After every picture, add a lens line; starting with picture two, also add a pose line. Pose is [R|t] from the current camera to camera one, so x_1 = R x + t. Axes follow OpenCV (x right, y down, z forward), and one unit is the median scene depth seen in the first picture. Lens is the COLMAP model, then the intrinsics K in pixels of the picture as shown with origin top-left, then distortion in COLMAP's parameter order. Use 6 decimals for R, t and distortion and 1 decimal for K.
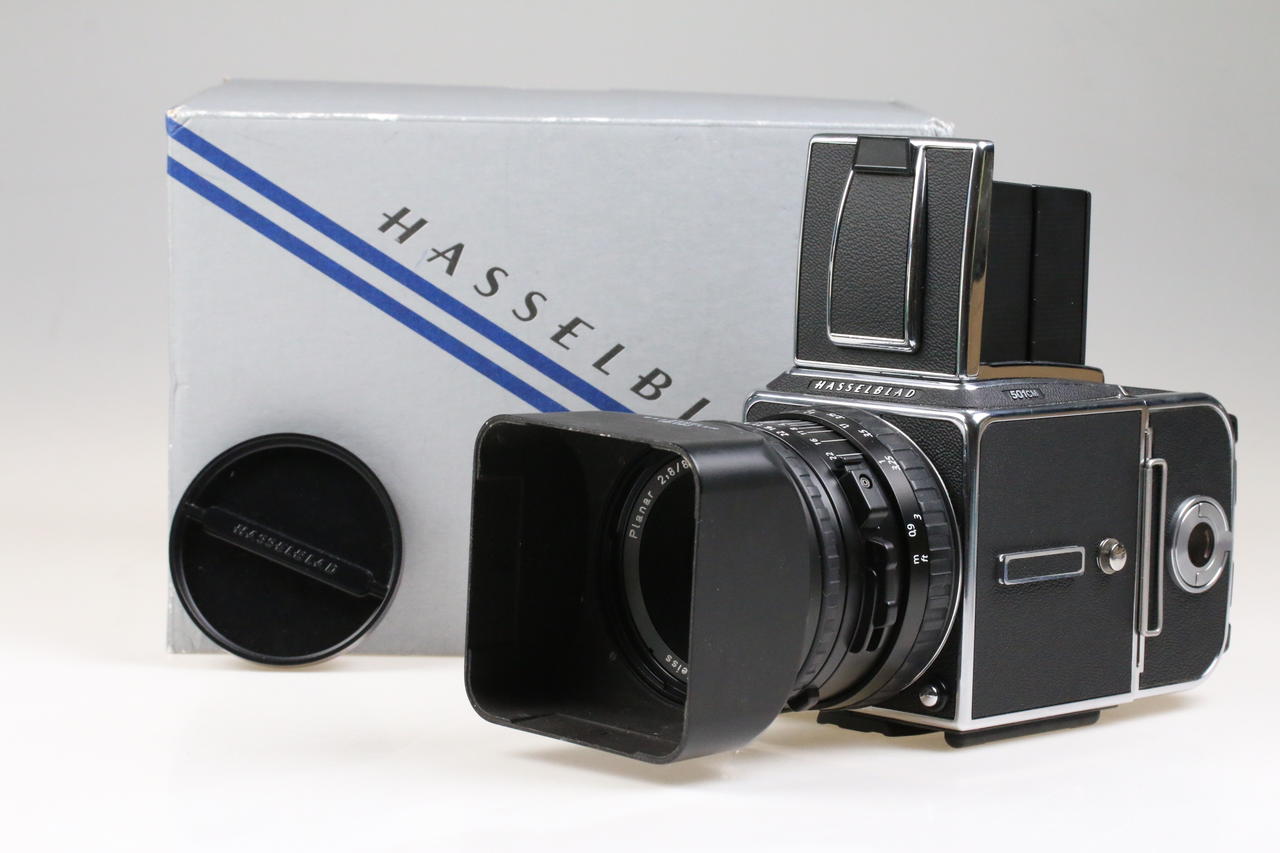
lens RADIAL K [[3854.5, 0, 640.0], [0, 3854.5, 426.5], [0, 0, 1]] dist [-0.085834, -0.663511]
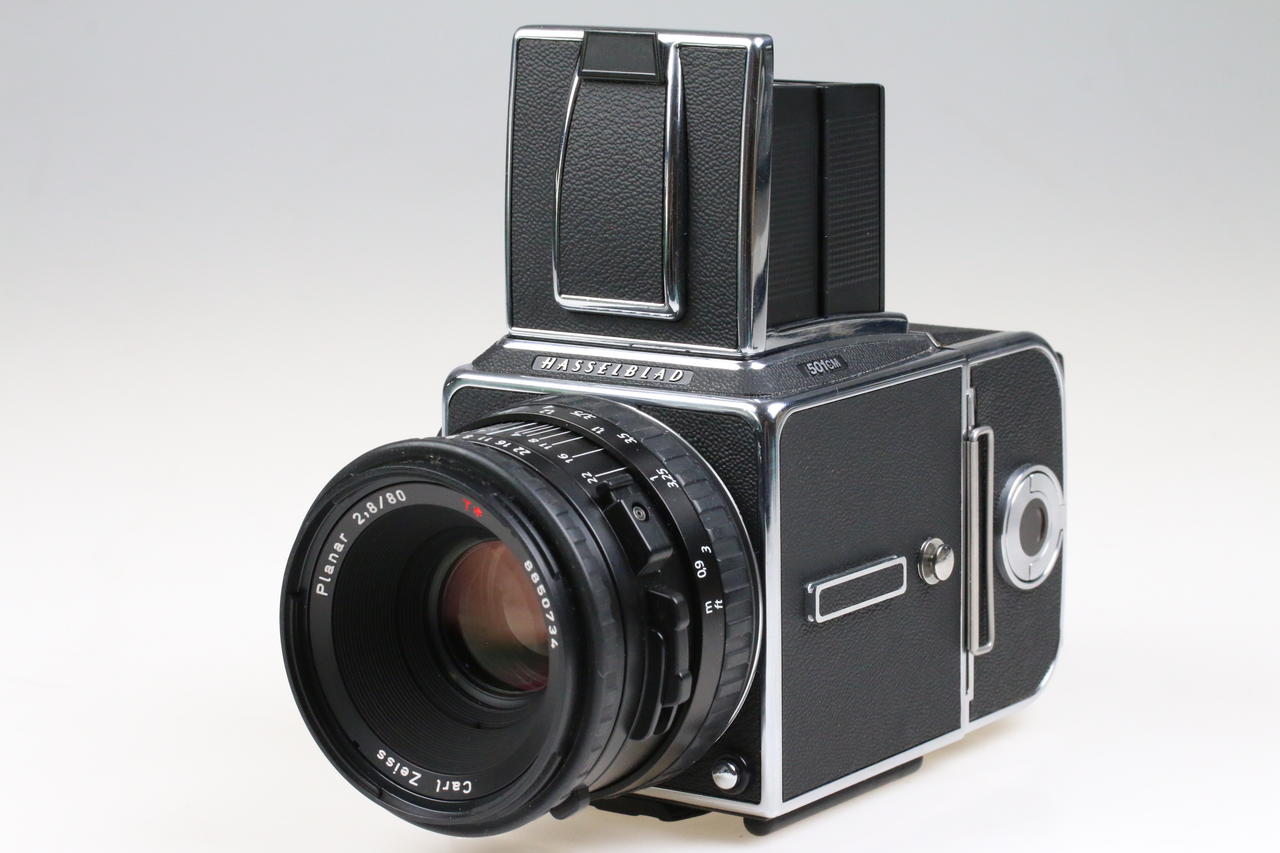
lens RADIAL K [[3854.5, 0, 640.0], [0, 3854.5, 426.5], [0, 0, 1]] dist [-0.085834, -0.663511]
pose [[0.987809, -0.063182, 0.142272, -0.044441], [0.051315, 0.995008, 0.085590, -0.063332], [-0.146970, -0.077246, 0.986120, 0.258543]]
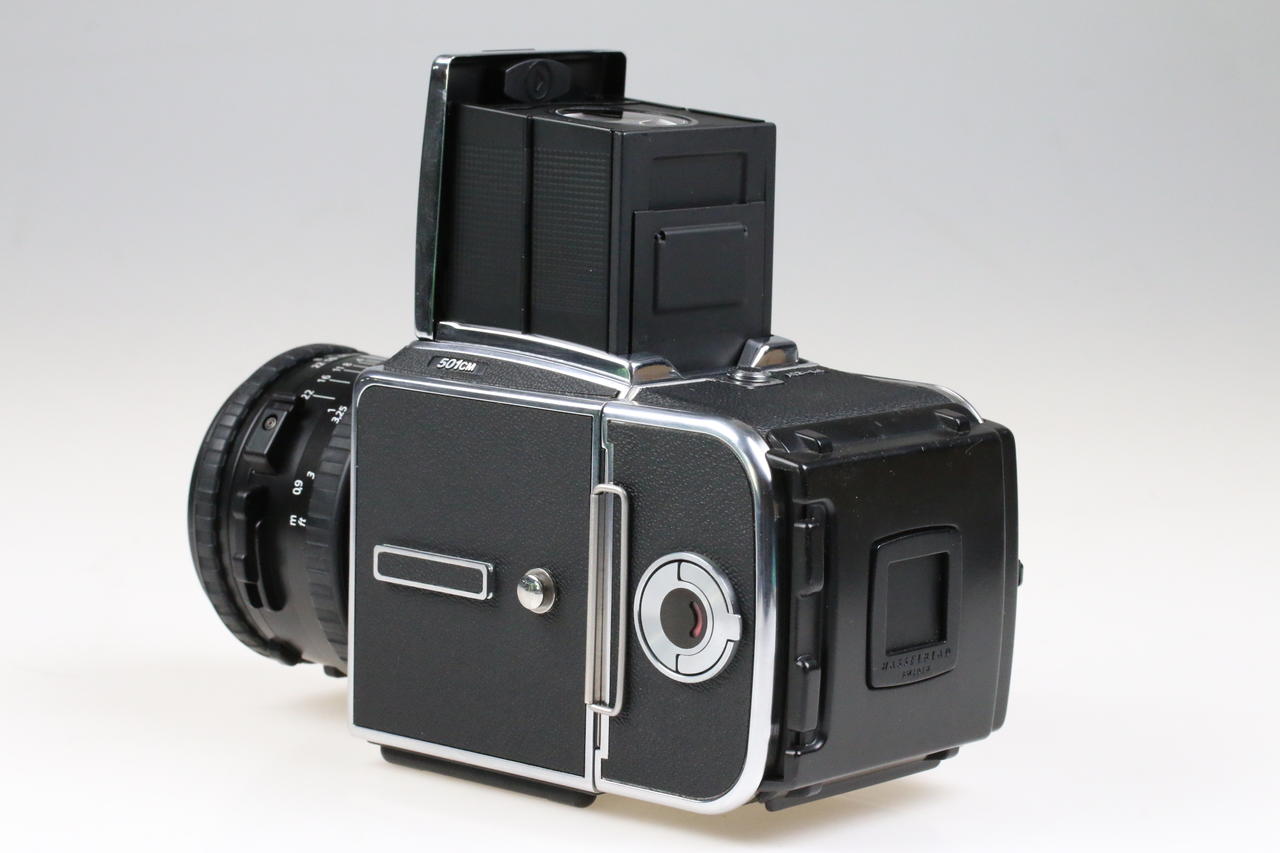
lens RADIAL K [[3854.5, 0, 640.0], [0, 3854.5, 426.5], [0, 0, 1]] dist [-0.085834, -0.663511]
pose [[0.059862, 0.118714, -0.991122, 0.927751], [-0.117512, 0.986837, 0.111103, -0.092361], [0.991266, 0.109818, 0.073024, 0.982329]]
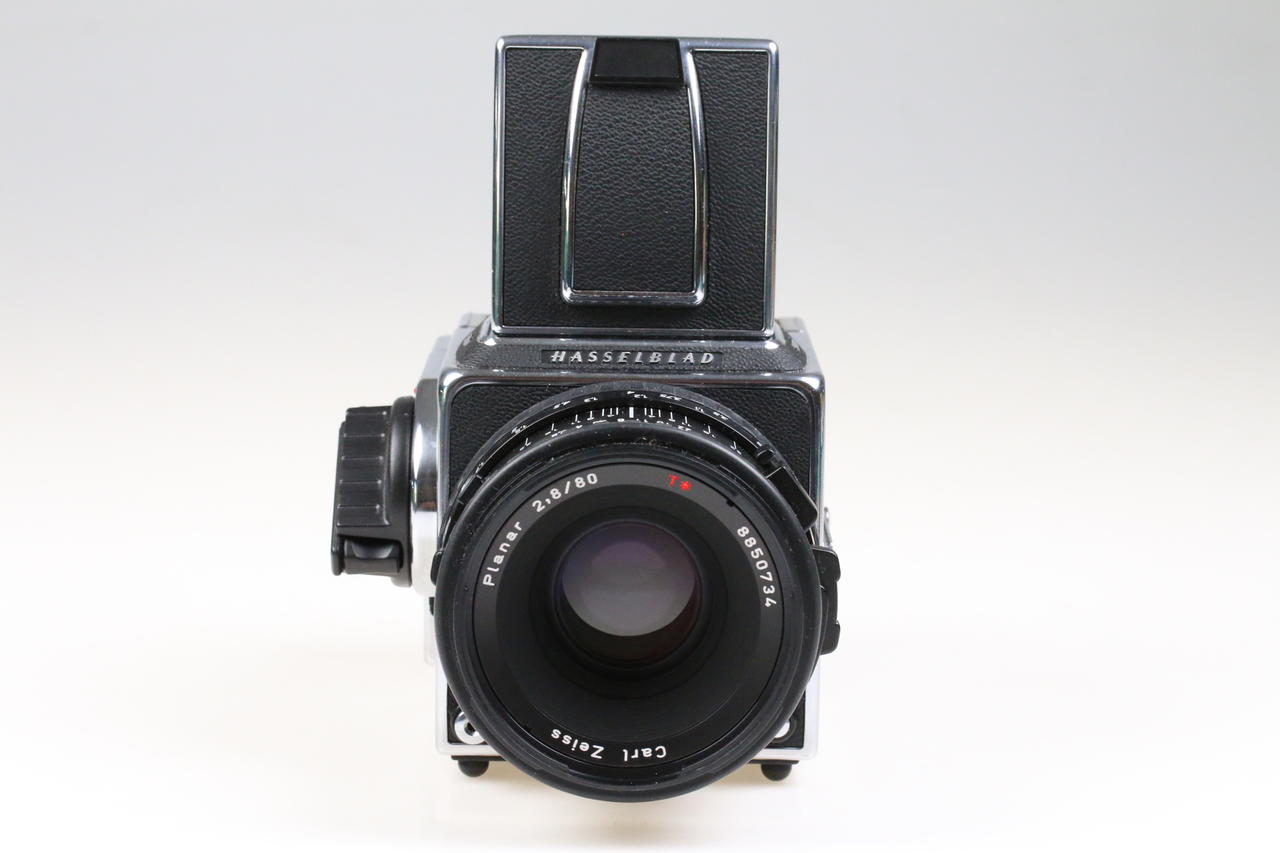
lens RADIAL K [[3854.5, 0, 640.0], [0, 3854.5, 426.5], [0, 0, 1]] dist [-0.085834, -0.663511]
pose [[0.718842, -0.115702, 0.685477, -0.493993], [0.068914, 0.993056, 0.095350, -0.072098], [-0.691749, -0.021302, 0.721824, 0.427266]]
